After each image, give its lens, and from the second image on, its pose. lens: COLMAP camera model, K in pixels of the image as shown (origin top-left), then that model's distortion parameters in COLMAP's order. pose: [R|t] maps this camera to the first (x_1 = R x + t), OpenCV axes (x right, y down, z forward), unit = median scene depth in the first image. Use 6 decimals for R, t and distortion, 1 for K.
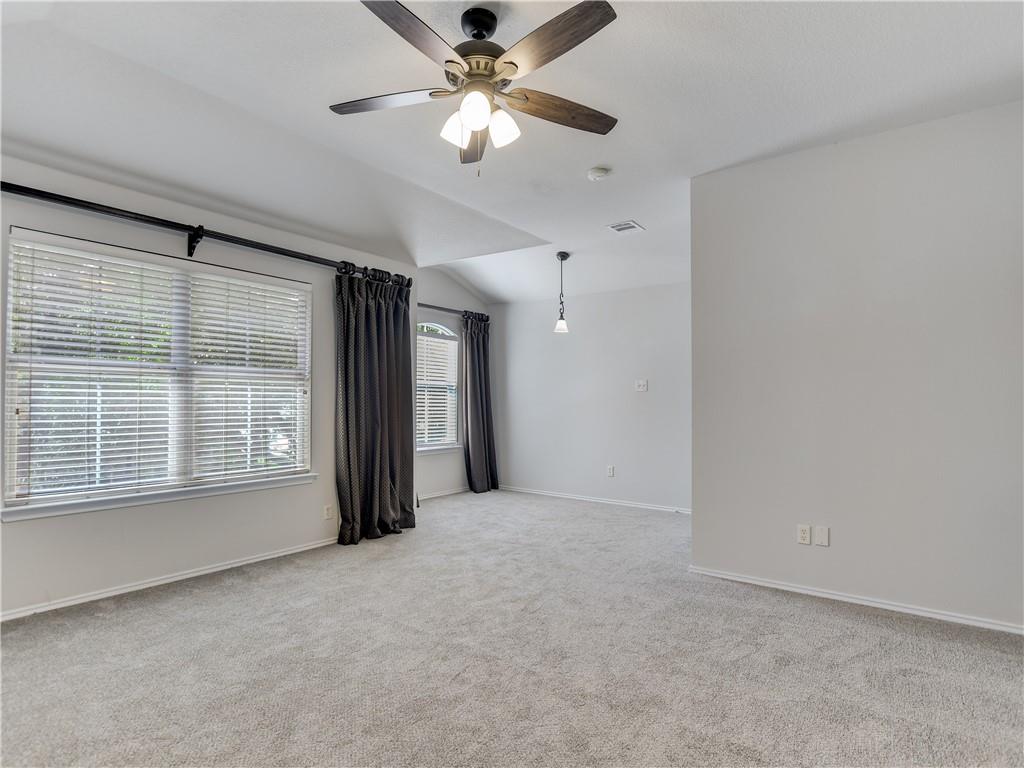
lens RADIAL K [[534.1, 0, 510.6], [0, 534.1, 396.7], [0, 0, 1]] dist [-0.022409, 0.000001]
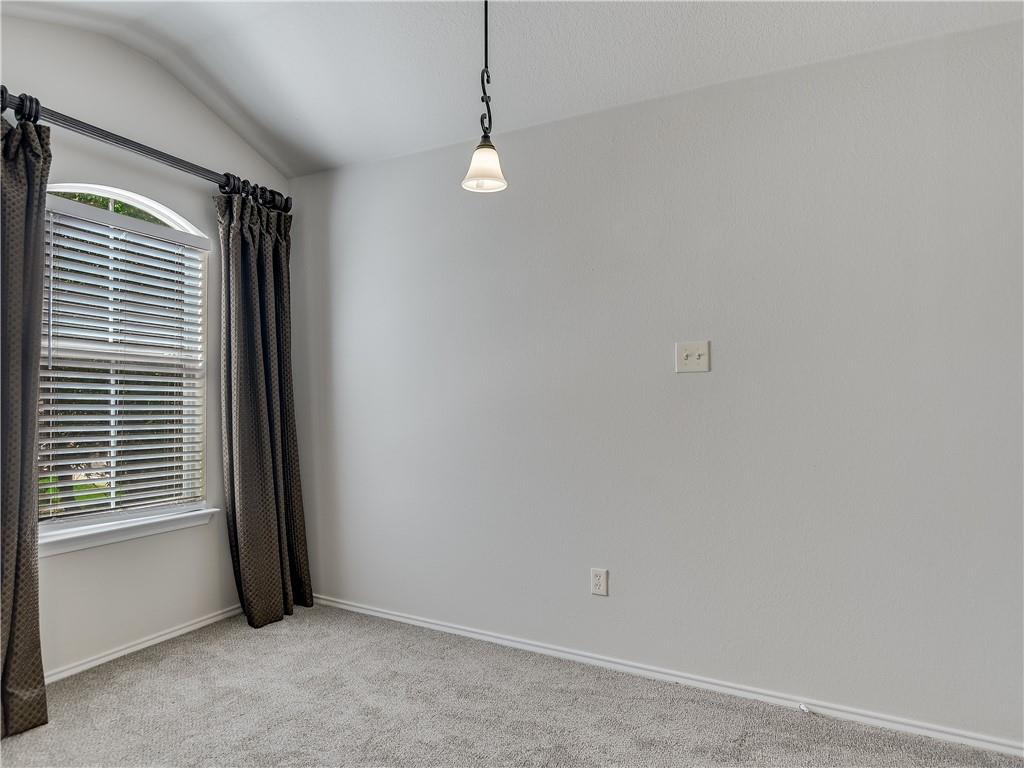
lens RADIAL K [[513.9, 0, 508.8], [0, 513.9, 391.4], [0, 0, 1]] dist [-0.028402, -0.000241]
pose [[0.968276, 0.006949, 0.249785, 0.026523], [-0.001832, 0.999784, -0.020715, 0.009915], [-0.249875, 0.019600, 0.968080, 0.578420]]
